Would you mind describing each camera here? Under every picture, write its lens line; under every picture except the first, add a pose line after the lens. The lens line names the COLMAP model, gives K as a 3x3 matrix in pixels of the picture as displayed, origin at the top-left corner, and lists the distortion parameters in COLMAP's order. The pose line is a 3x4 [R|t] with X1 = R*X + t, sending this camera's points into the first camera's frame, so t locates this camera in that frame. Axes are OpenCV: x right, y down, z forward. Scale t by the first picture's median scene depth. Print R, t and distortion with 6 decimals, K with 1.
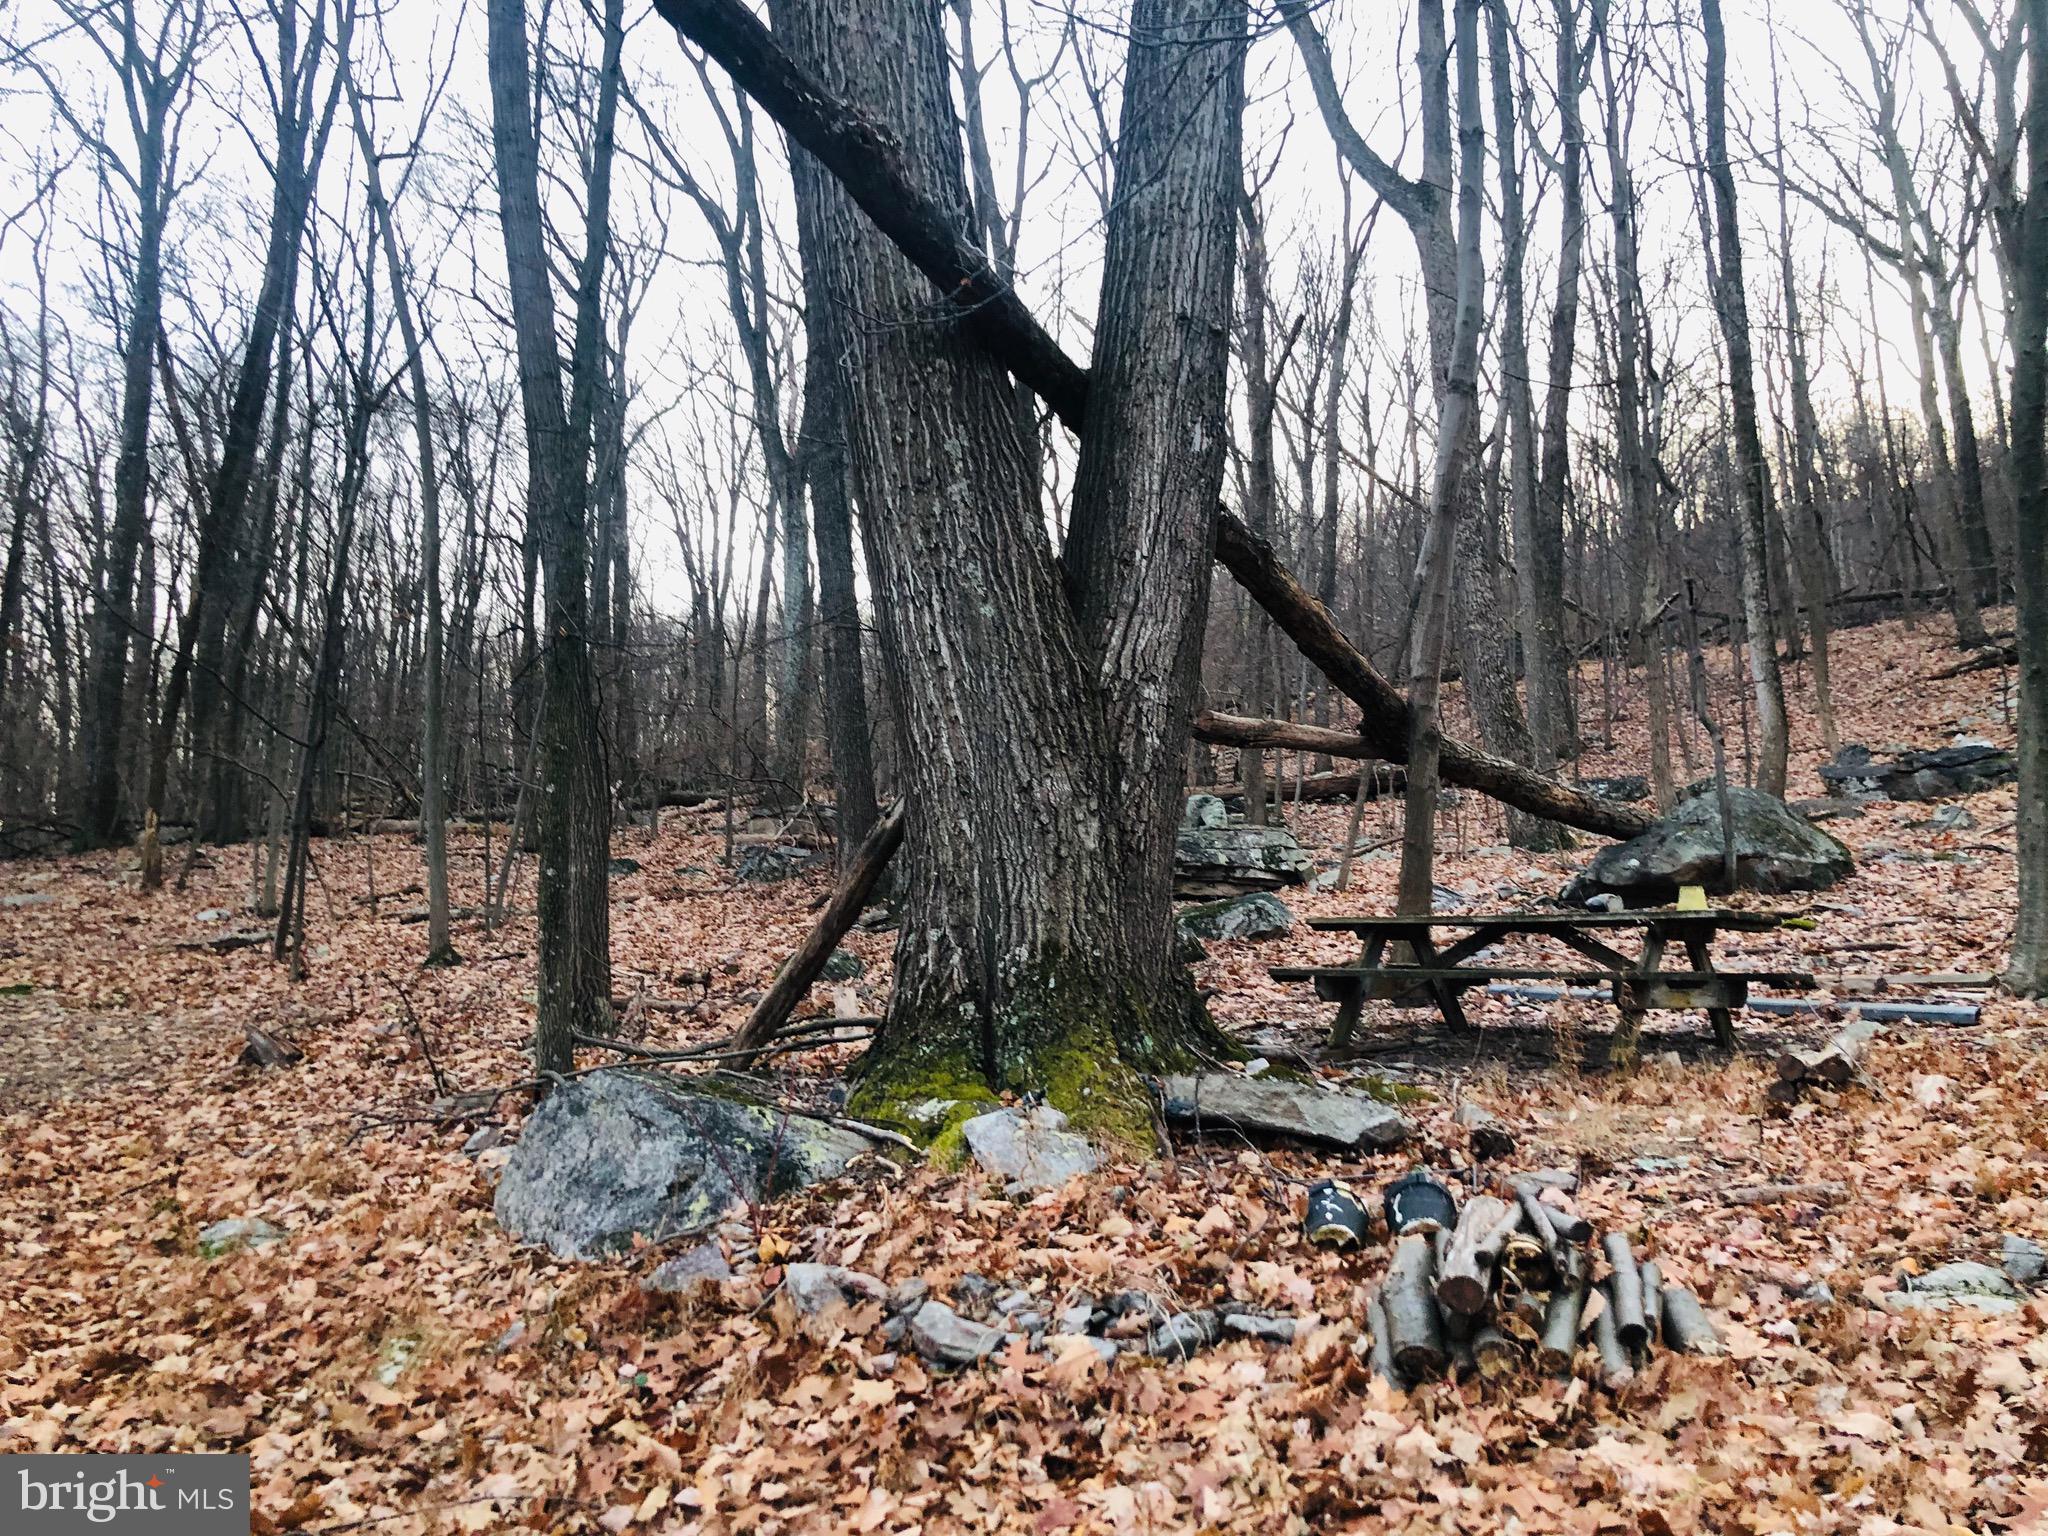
lens RADIAL K [[1689.7, 0, 1013.0], [0, 1689.7, 758.0], [0, 0, 1]] dist [0.025011, -0.017225]
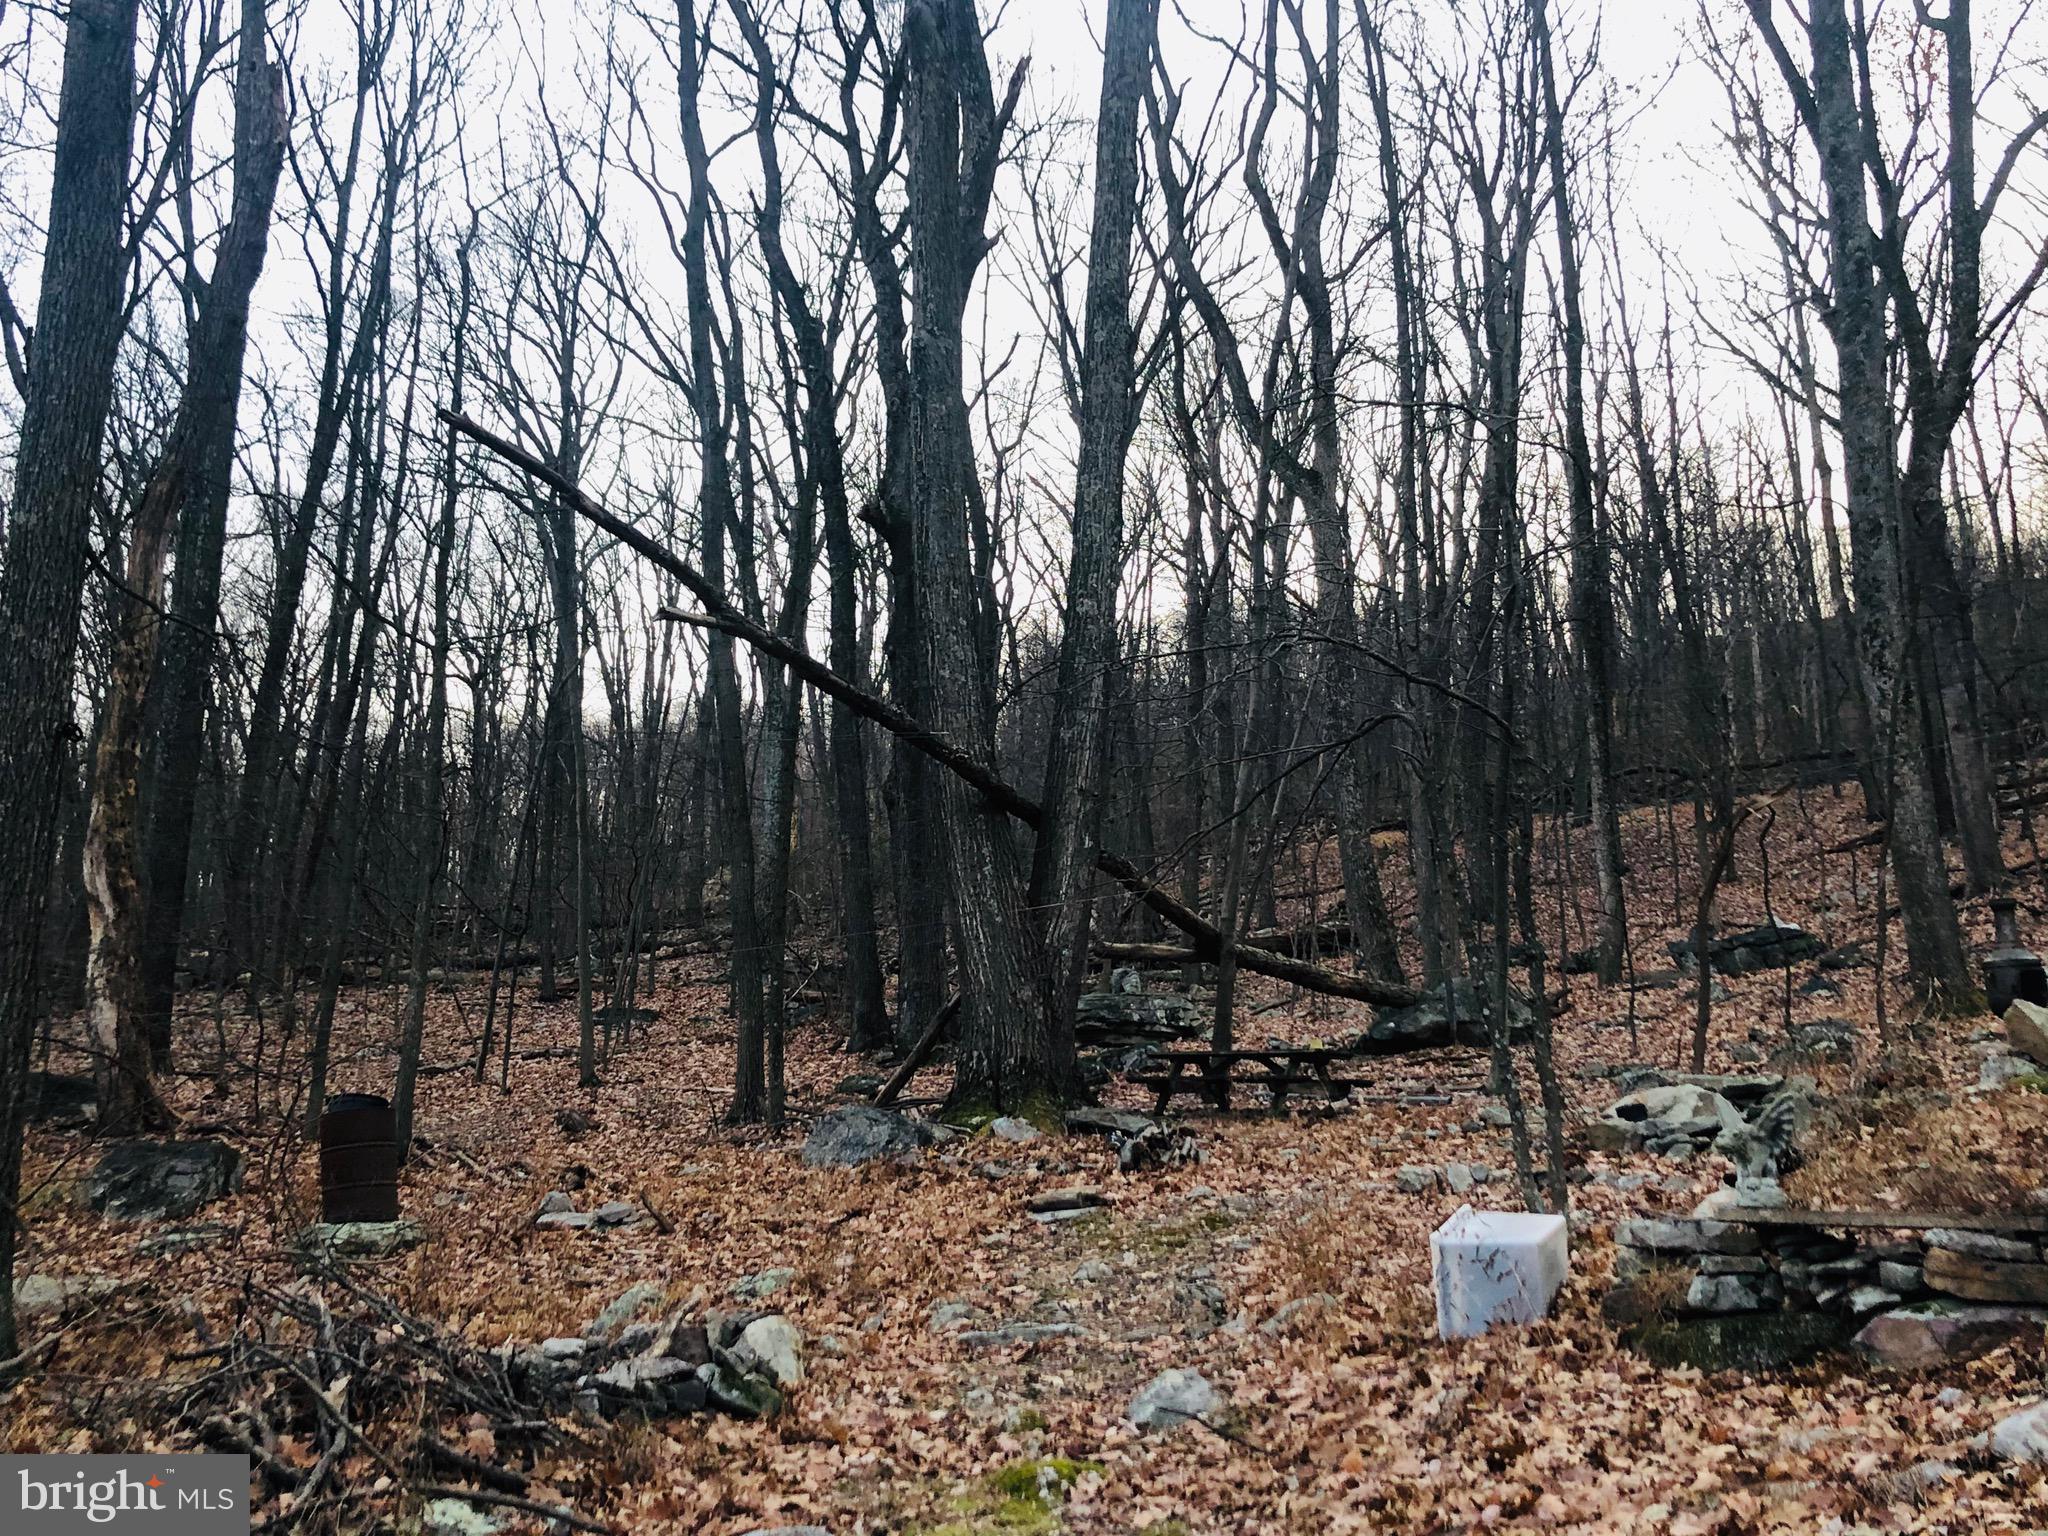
lens RADIAL K [[2126.0, 0, 1024.0], [0, 2126.0, 768.0], [0, 0, 1]] dist [0.125511, -0.381255]
pose [[0.999228, 0.015790, 0.035977, -0.089195], [-0.013970, 0.998636, -0.050304, -0.146769], [-0.036722, 0.049763, 0.998086, -2.000335]]
